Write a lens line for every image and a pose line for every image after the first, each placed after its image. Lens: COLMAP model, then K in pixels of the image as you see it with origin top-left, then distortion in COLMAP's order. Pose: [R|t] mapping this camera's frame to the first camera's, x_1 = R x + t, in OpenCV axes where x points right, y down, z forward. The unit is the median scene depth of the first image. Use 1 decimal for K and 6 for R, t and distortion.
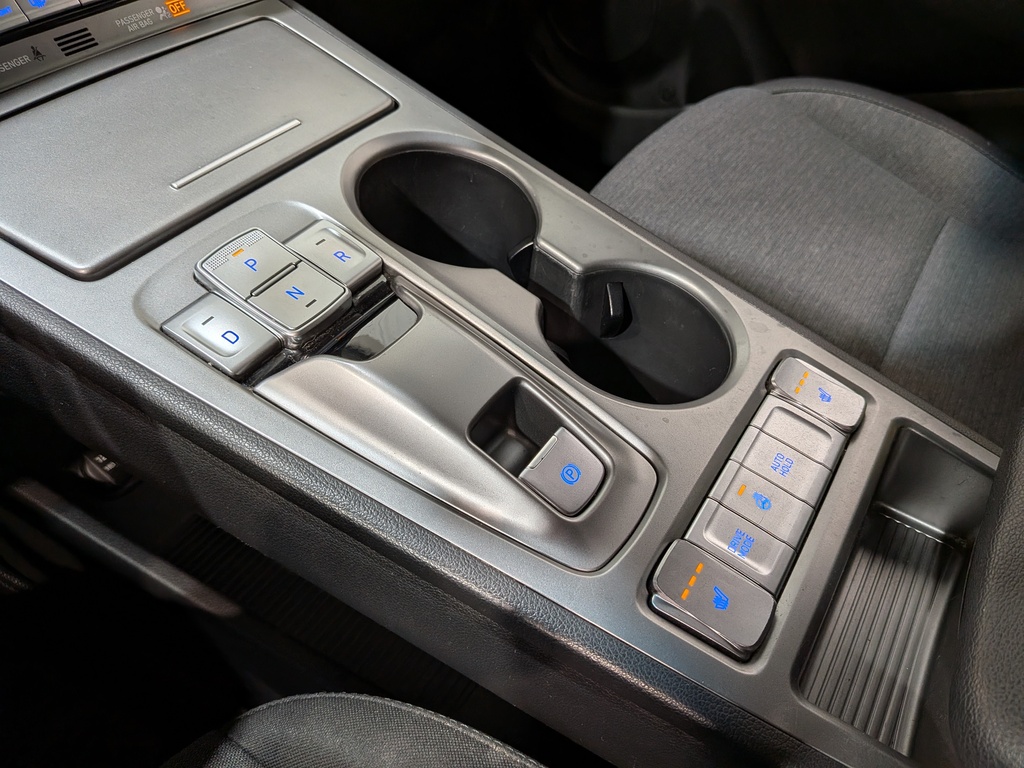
lens RADIAL K [[749.4, 0, 513.9], [0, 749.4, 399.8], [0, 0, 1]] dist [0.064222, -0.114420]
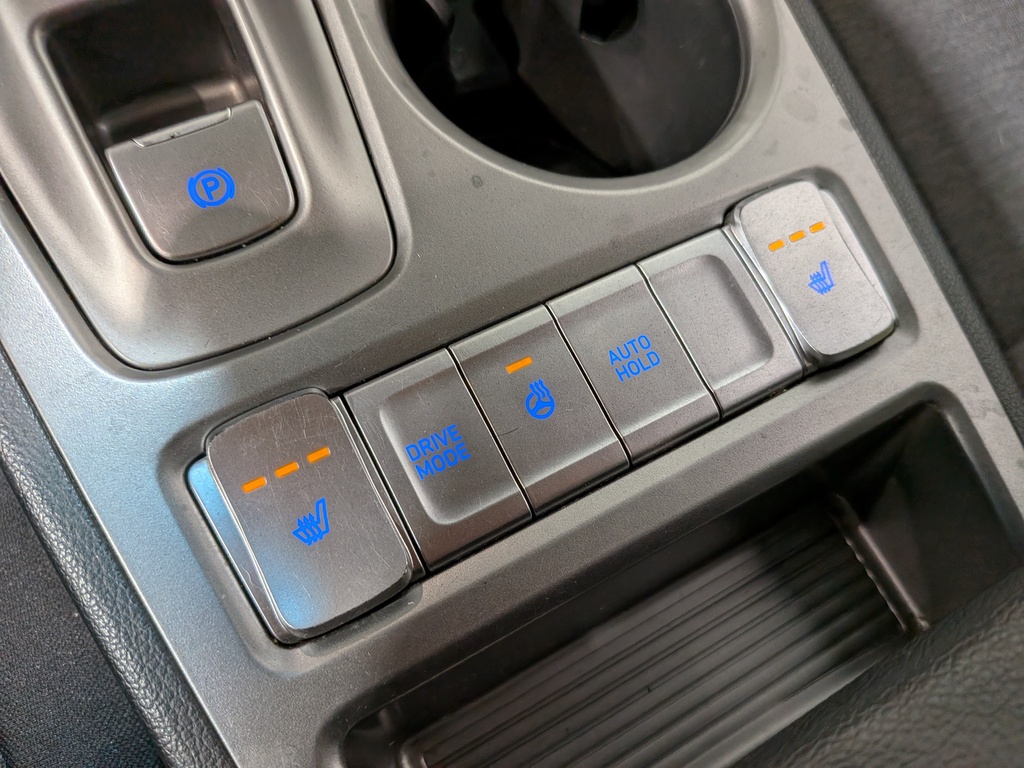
lens RADIAL K [[749.4, 0, 513.9], [0, 749.4, 399.8], [0, 0, 1]] dist [0.064222, -0.114420]
pose [[0.880042, 0.456888, -0.129537, 0.335009], [-0.389725, 0.850691, 0.352760, -0.034979], [0.271368, -0.259960, 0.926704, 0.459284]]
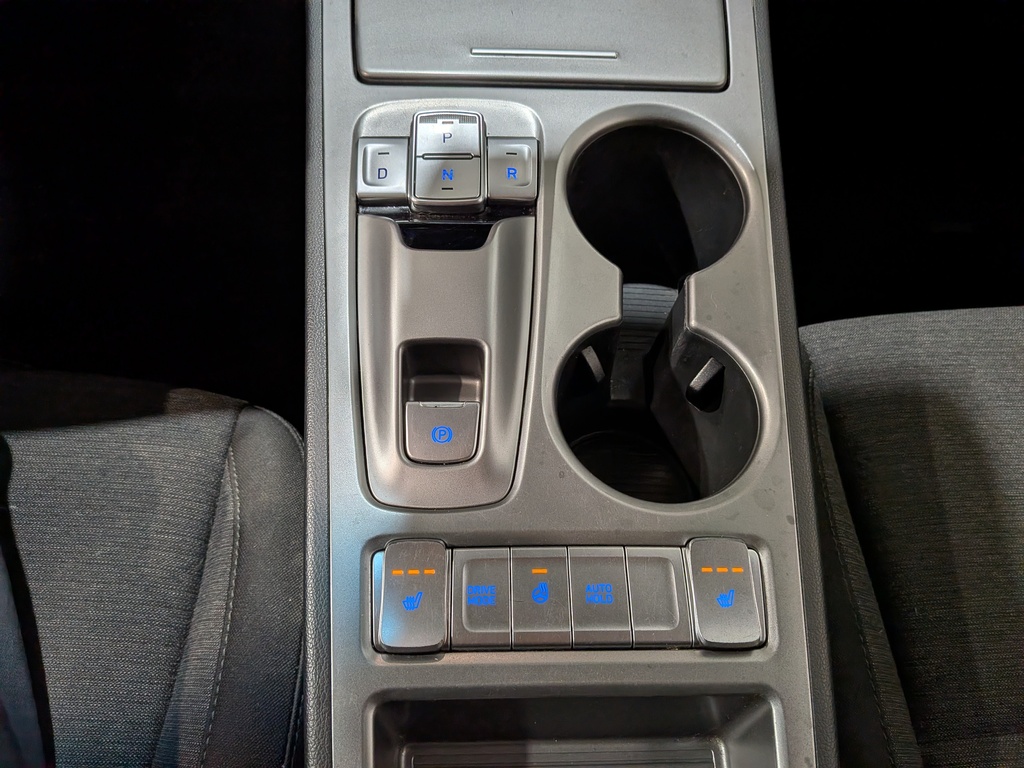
lens RADIAL K [[749.4, 0, 513.9], [0, 749.4, 399.8], [0, 0, 1]] dist [0.064222, -0.114420]
pose [[0.565488, 0.673483, -0.476071, 0.536586], [-0.610565, 0.729903, 0.307329, -0.293536], [0.554466, 0.116881, 0.823957, 0.120526]]
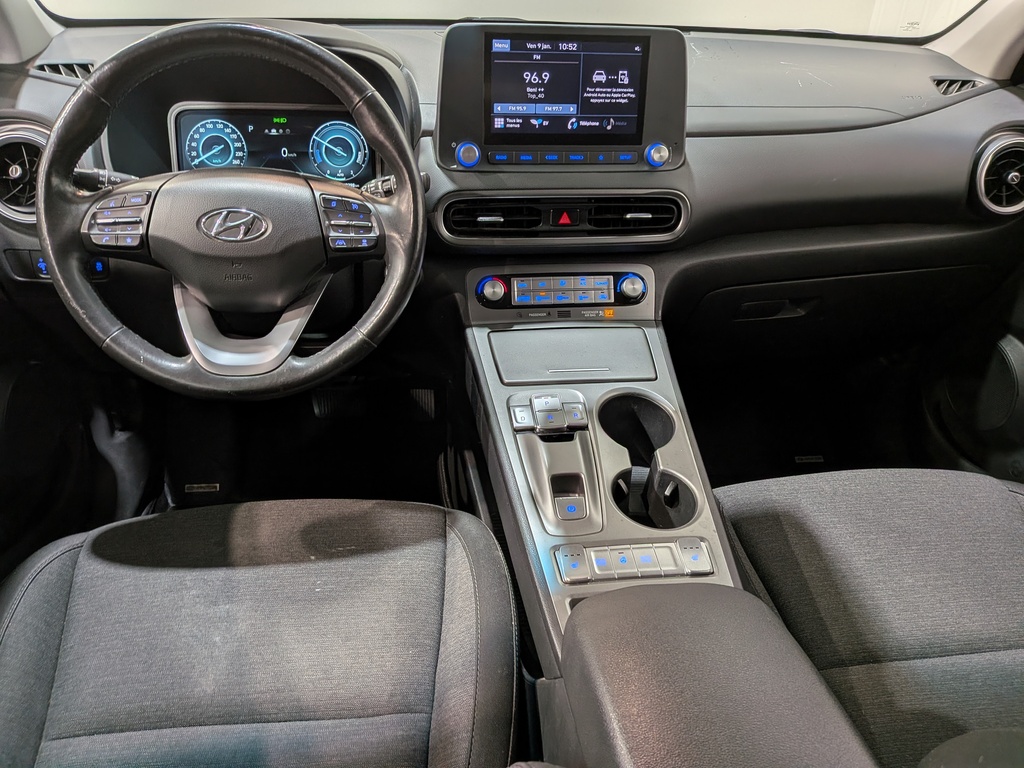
lens RADIAL K [[749.4, 0, 513.9], [0, 749.4, 399.8], [0, 0, 1]] dist [0.064222, -0.114420]
pose [[0.648949, 0.397038, -0.649019, 1.342192], [-0.558634, 0.827771, -0.052184, 0.025177], [0.516521, 0.396429, 0.758980, -1.162427]]
